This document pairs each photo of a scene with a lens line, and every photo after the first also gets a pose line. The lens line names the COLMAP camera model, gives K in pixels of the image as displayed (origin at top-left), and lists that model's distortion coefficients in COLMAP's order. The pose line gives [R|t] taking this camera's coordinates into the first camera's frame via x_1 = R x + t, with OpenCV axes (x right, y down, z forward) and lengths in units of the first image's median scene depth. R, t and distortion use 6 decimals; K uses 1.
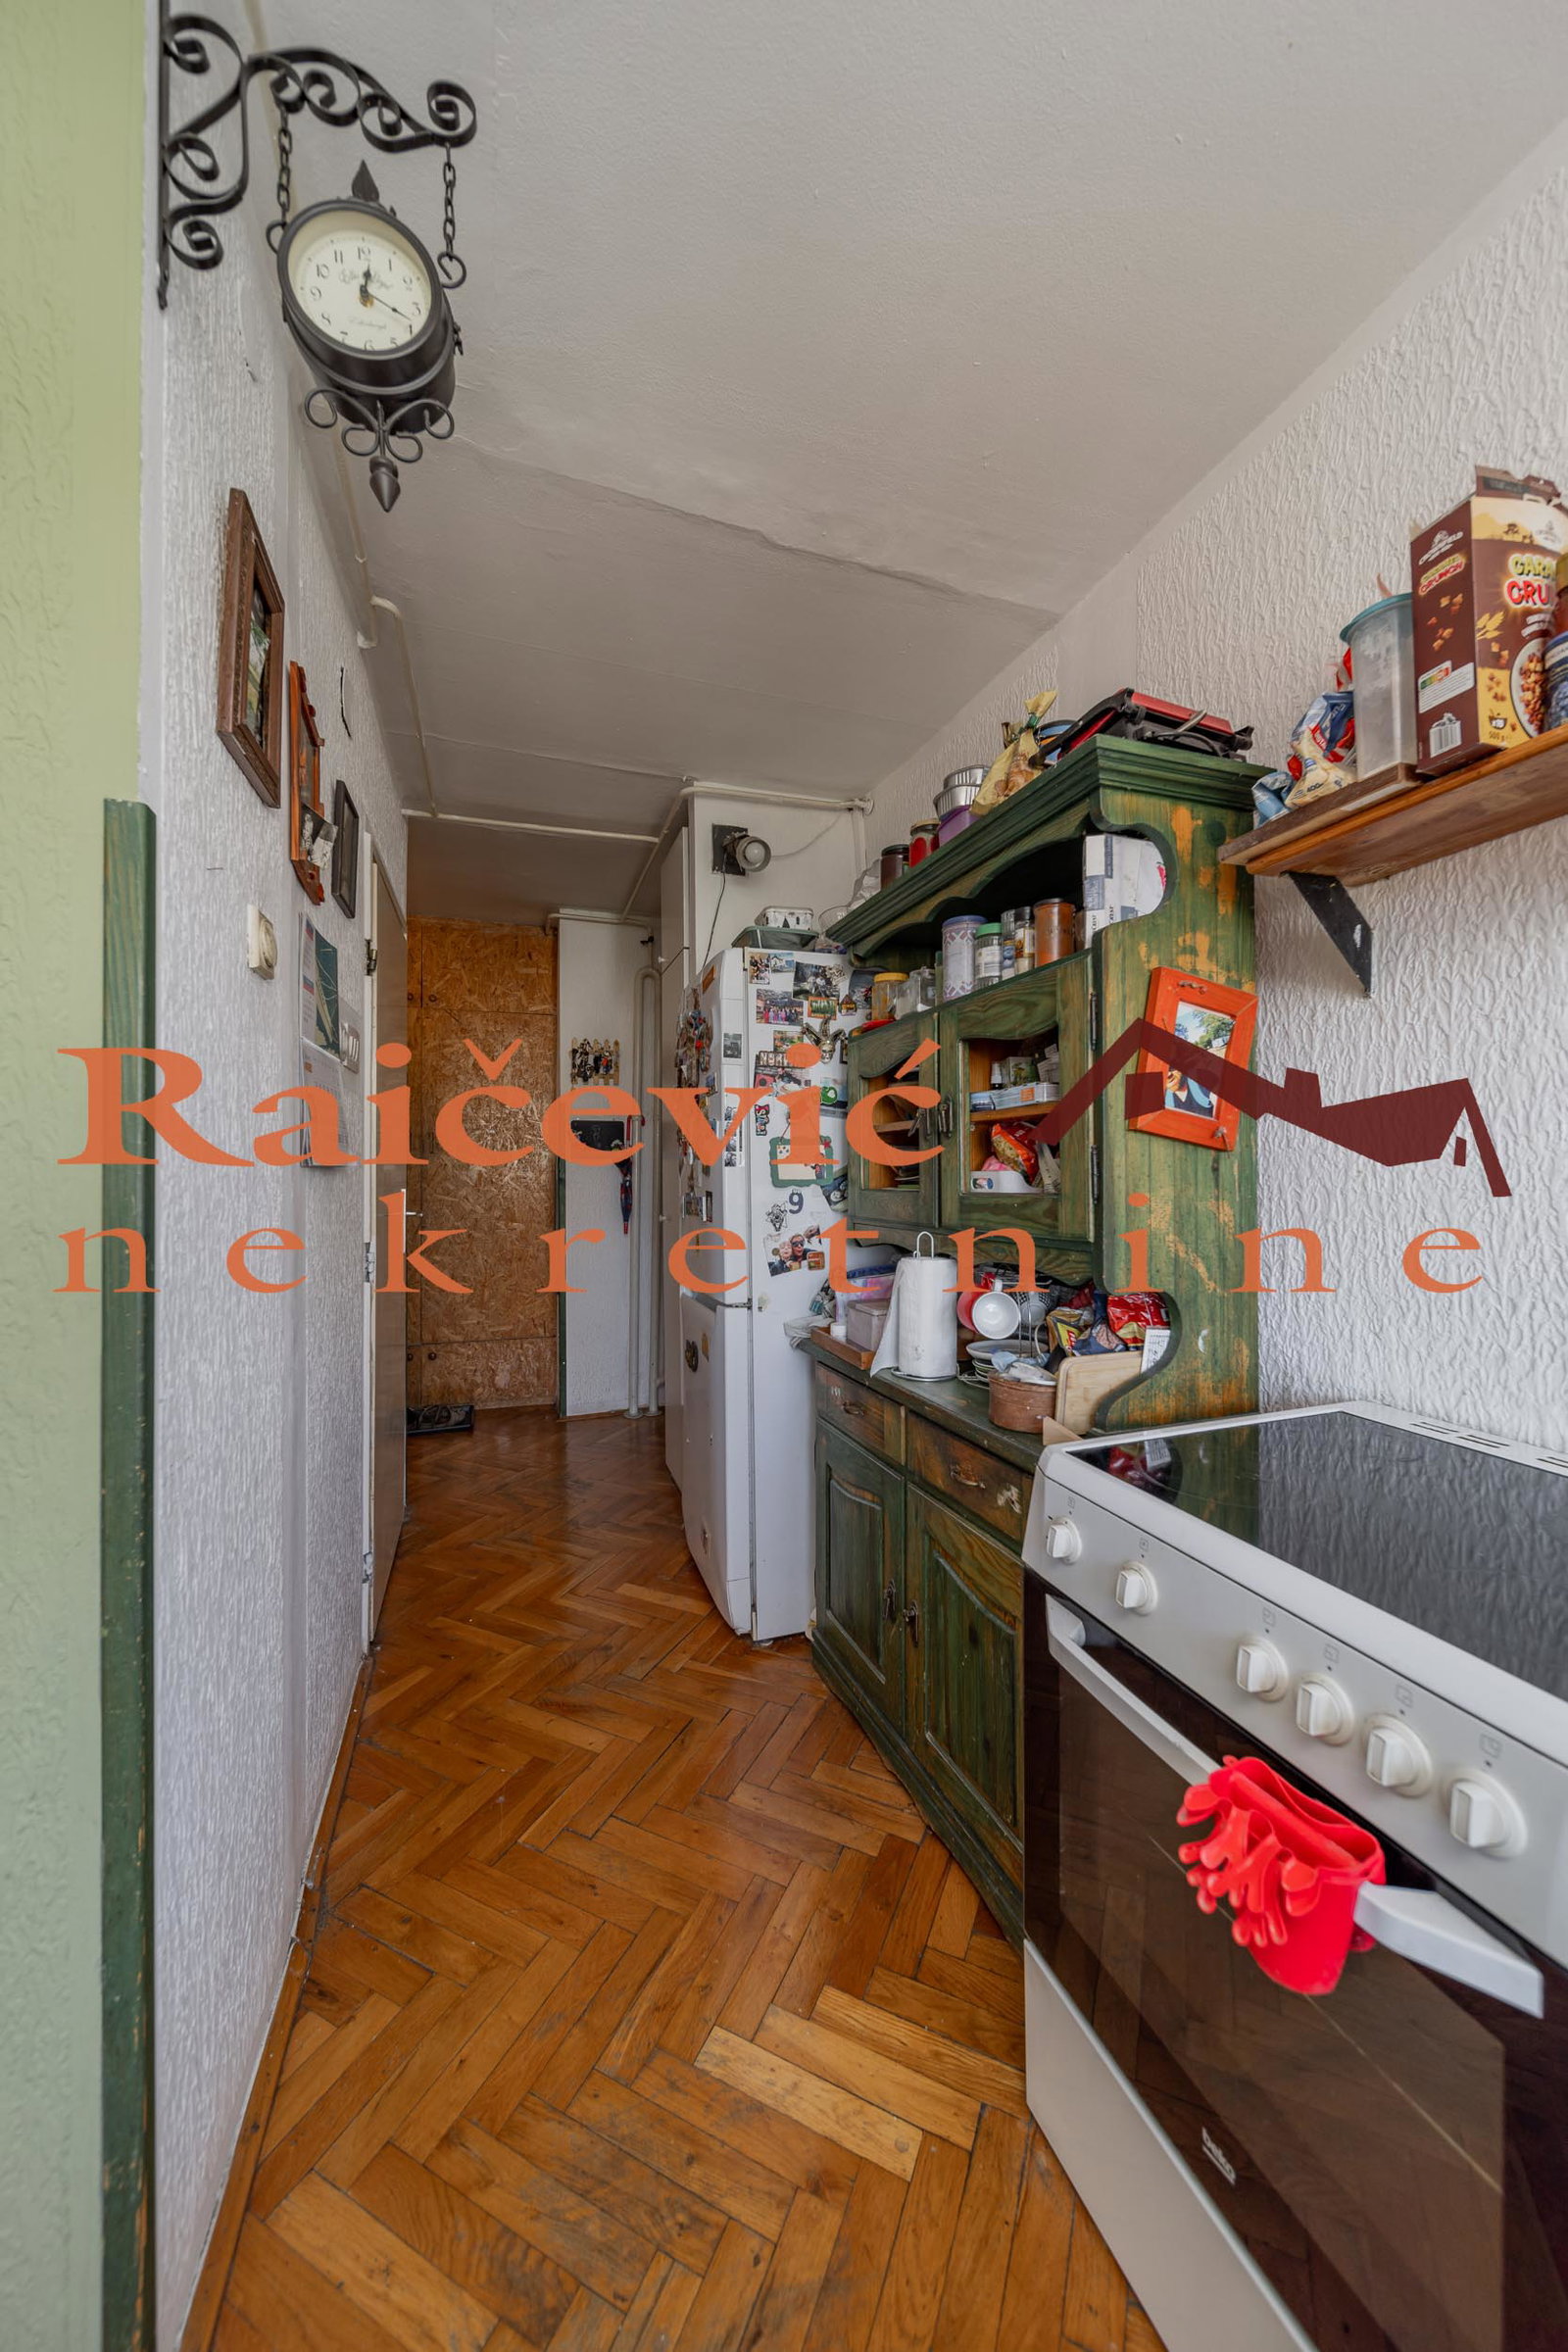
lens RADIAL K [[828.4, 0, 778.1], [0, 828.4, 1186.5], [0, 0, 1]] dist [0.001801, -0.001037]
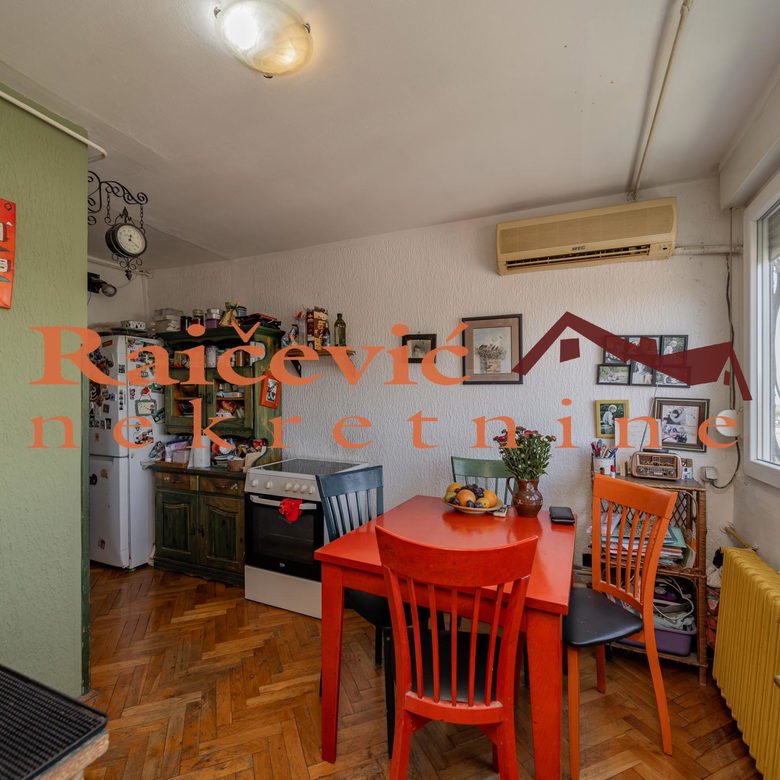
lens RADIAL K [[432.1, 0, 389.7], [0, 432.1, 397.3], [0, 0, 1]] dist [-0.001672, -0.001577]
pose [[0.681314, 0.009063, 0.731935, -0.703554], [0.003773, 0.999867, -0.015893, -0.054246], [-0.731982, 0.013589, 0.681189, -0.989338]]
